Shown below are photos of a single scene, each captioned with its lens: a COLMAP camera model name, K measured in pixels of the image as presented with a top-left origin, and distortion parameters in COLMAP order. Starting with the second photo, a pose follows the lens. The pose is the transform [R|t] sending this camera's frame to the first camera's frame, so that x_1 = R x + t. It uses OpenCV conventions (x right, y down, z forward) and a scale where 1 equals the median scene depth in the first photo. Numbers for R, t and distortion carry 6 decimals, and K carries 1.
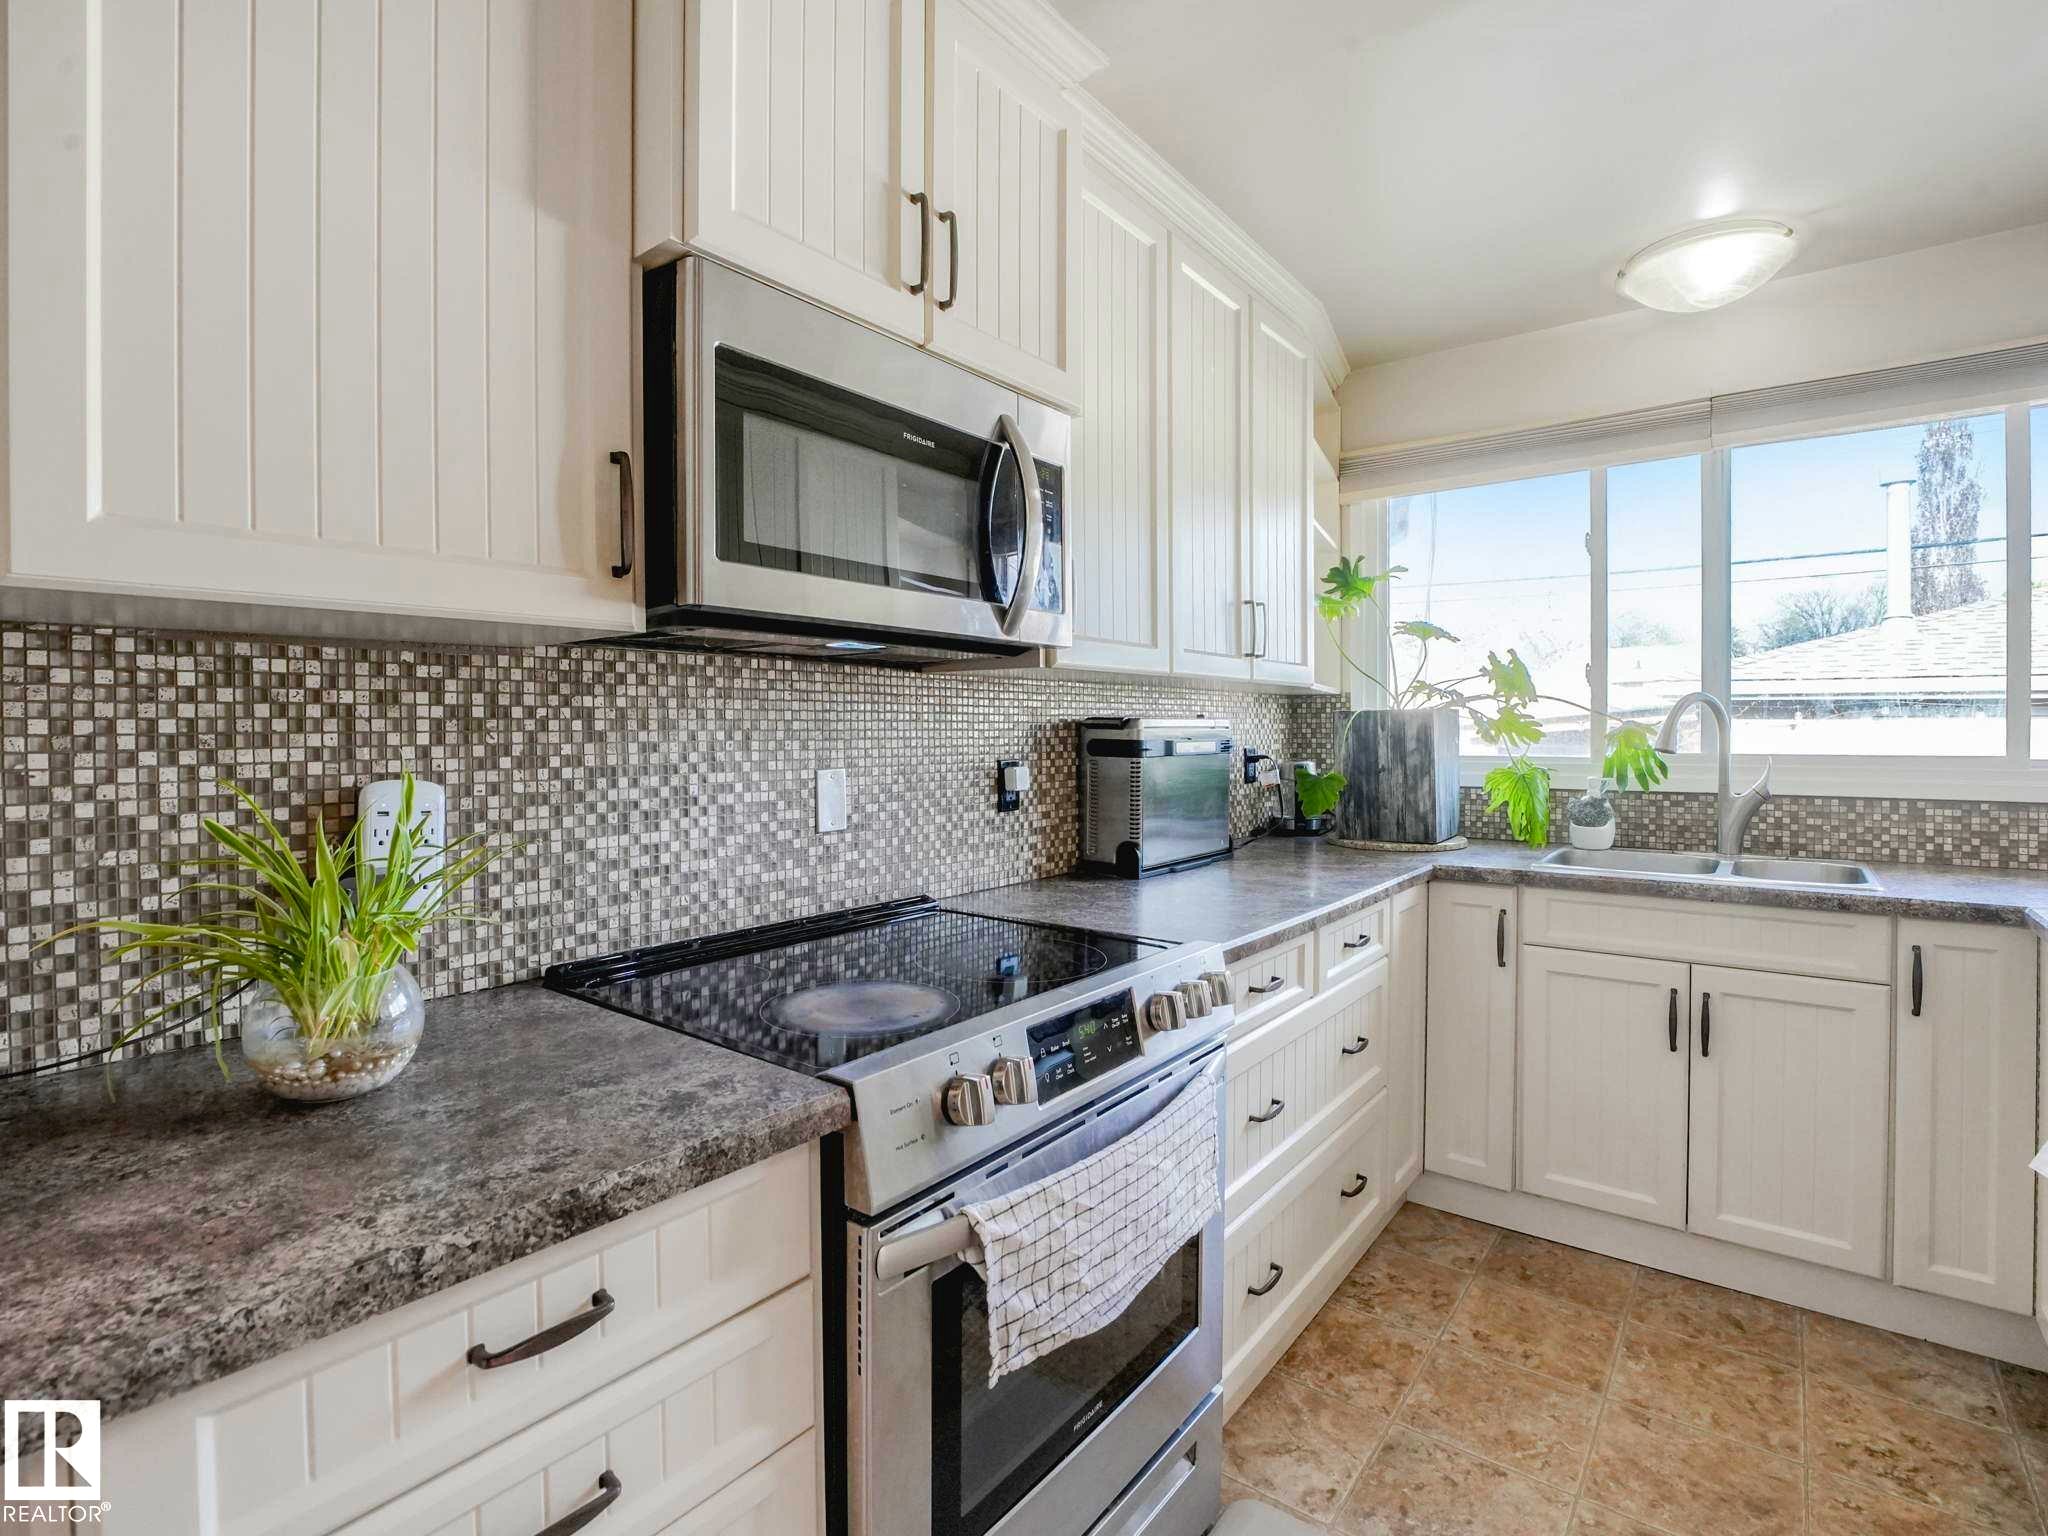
lens RADIAL K [[989.6, 0, 1013.6], [0, 989.6, 748.6], [0, 0, 1]] dist [-0.002835, -0.000058]
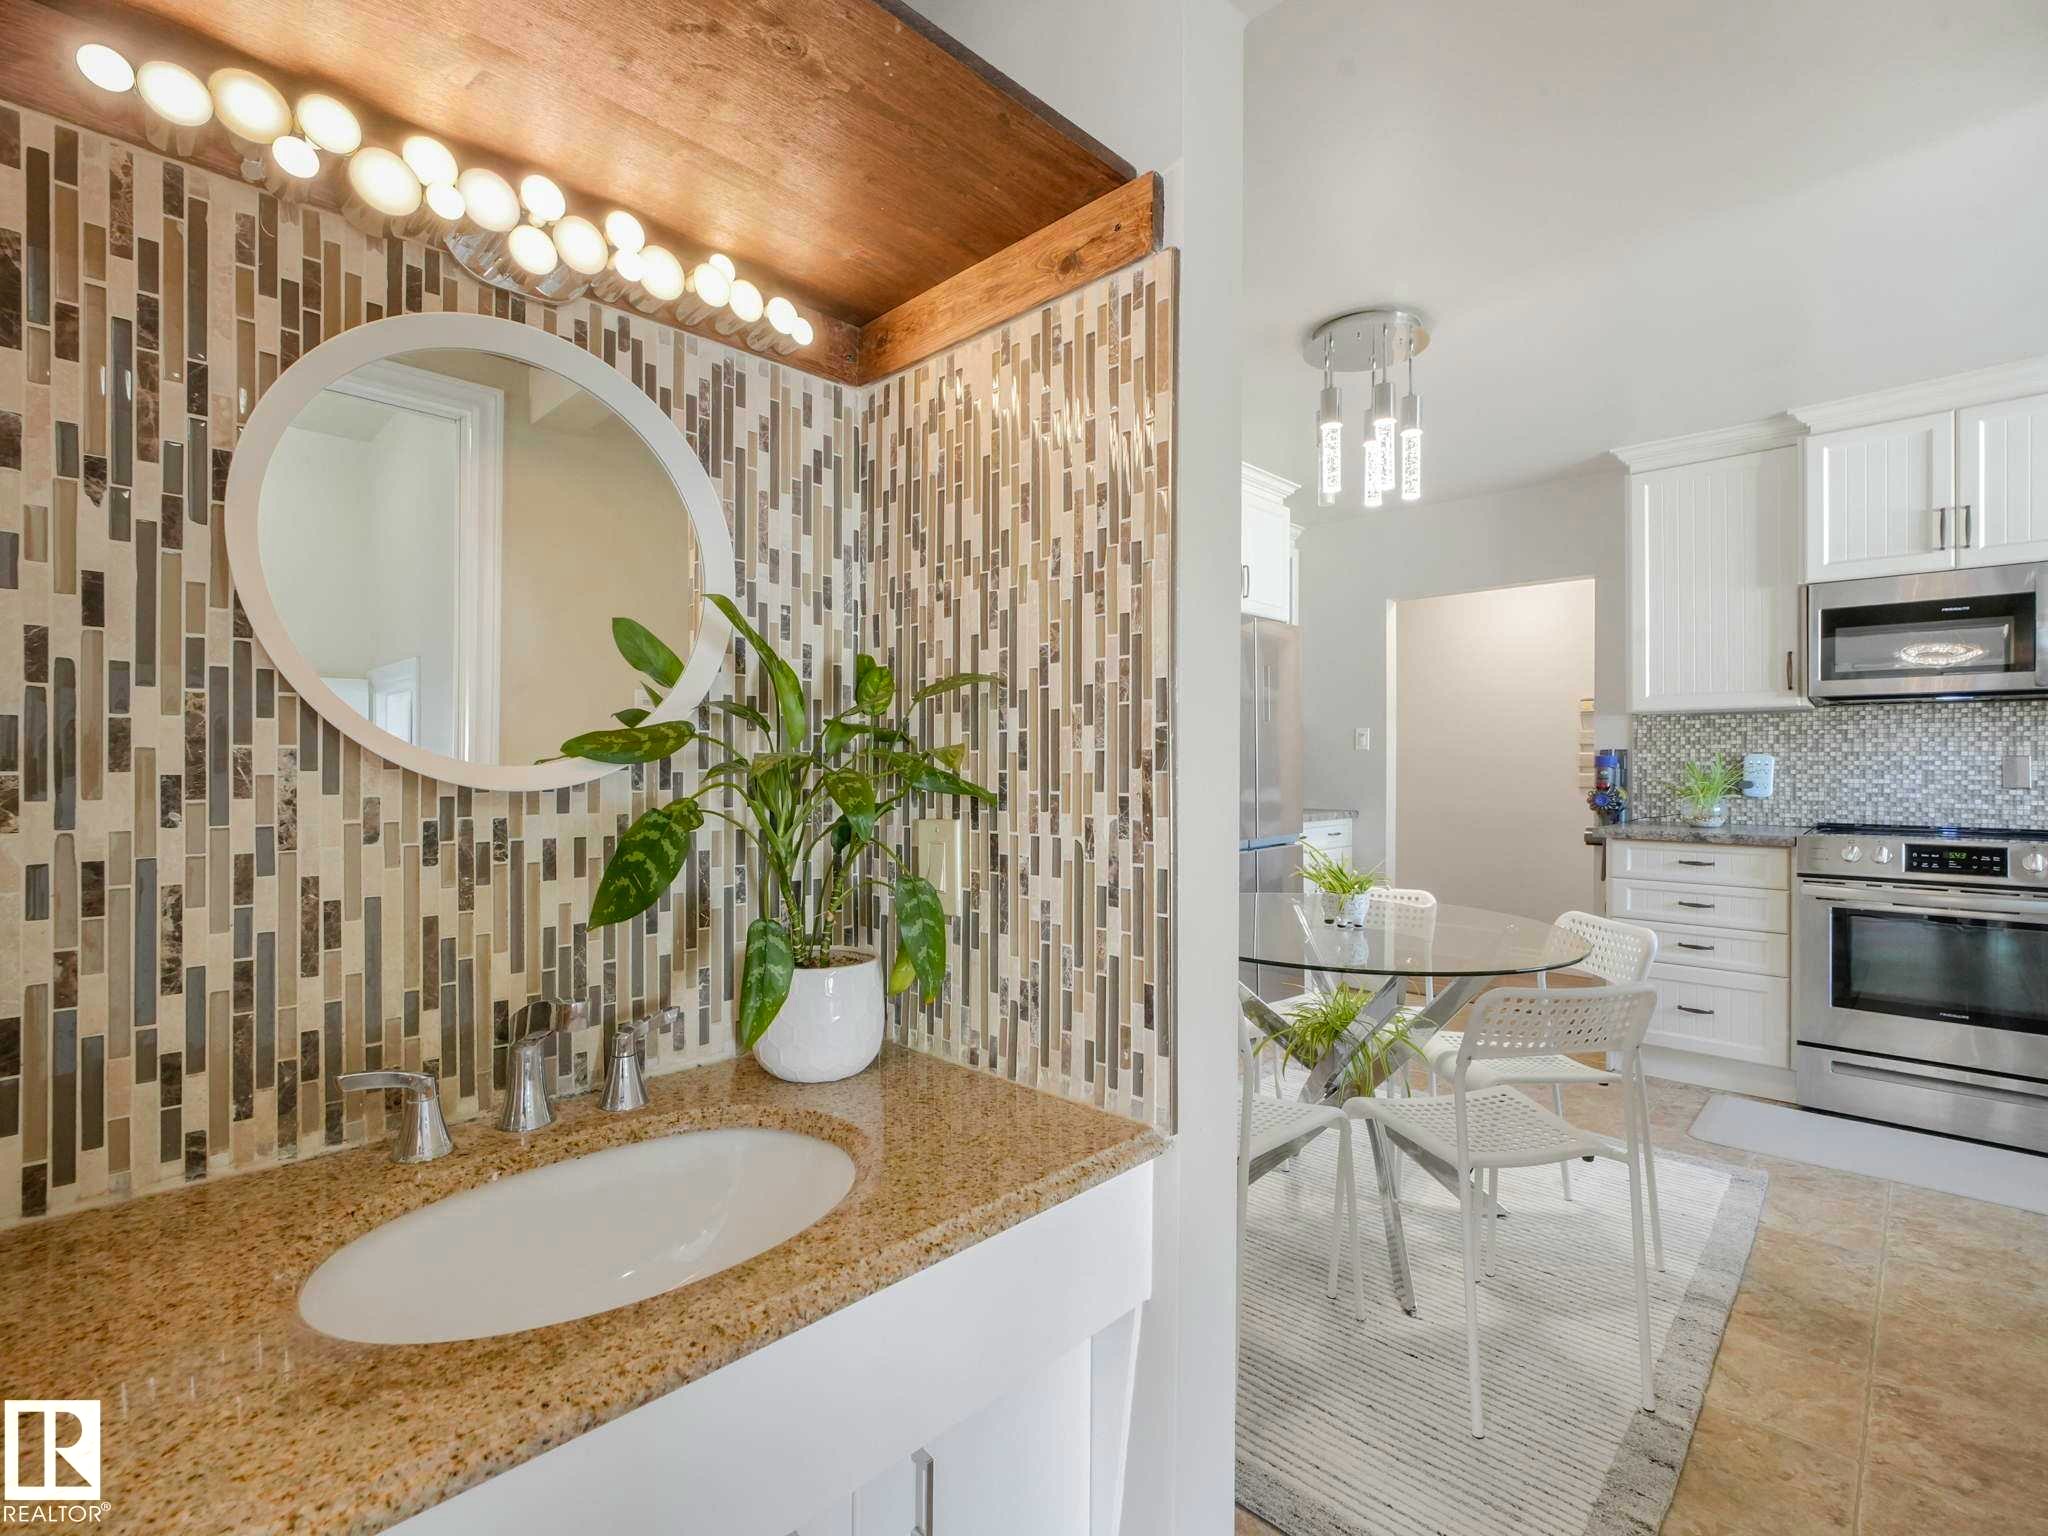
lens RADIAL K [[989.6, 0, 1013.0], [0, 989.6, 761.6], [0, 0, 1]] dist [-0.002835, -0.000058]
pose [[-0.109874, 0.001599, -0.993944, 2.398163], [-0.017513, 0.999840, 0.003544, 0.072794], [0.993791, 0.017796, -0.109829, -0.906853]]
